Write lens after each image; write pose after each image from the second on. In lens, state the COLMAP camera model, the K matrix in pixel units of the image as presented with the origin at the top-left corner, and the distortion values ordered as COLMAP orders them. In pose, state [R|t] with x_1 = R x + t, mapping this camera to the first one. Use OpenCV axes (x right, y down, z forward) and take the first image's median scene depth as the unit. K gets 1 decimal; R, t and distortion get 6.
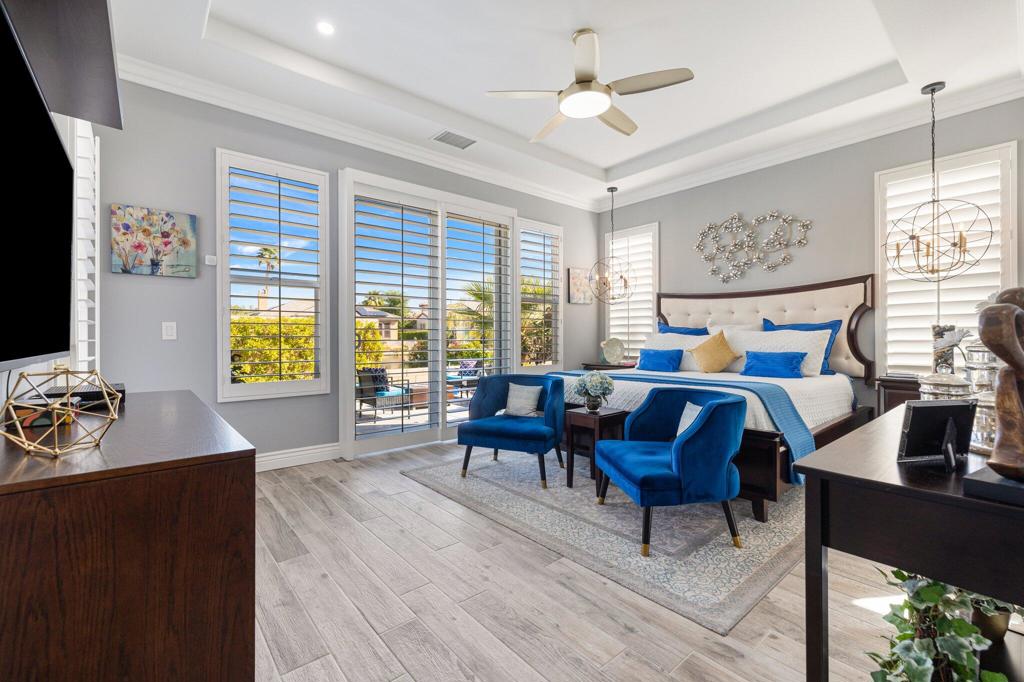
lens RADIAL K [[437.5, 0, 511.3], [0, 437.5, 338.0], [0, 0, 1]] dist [0.012472, 0.000269]
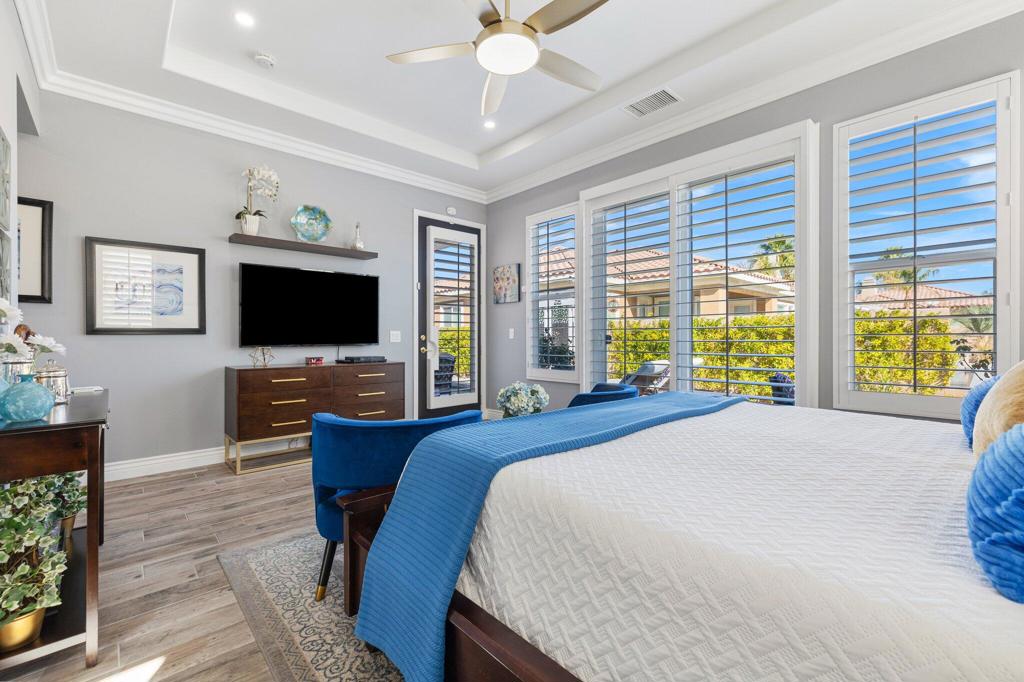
lens RADIAL K [[437.5, 0, 510.7], [0, 437.5, 337.8], [0, 0, 1]] dist [0.012472, 0.000269]
pose [[0.029753, 0.005204, -0.999544, 0.956200], [-0.000398, 0.999986, 0.005195, -0.008119], [0.999557, 0.000244, 0.029755, 0.951387]]
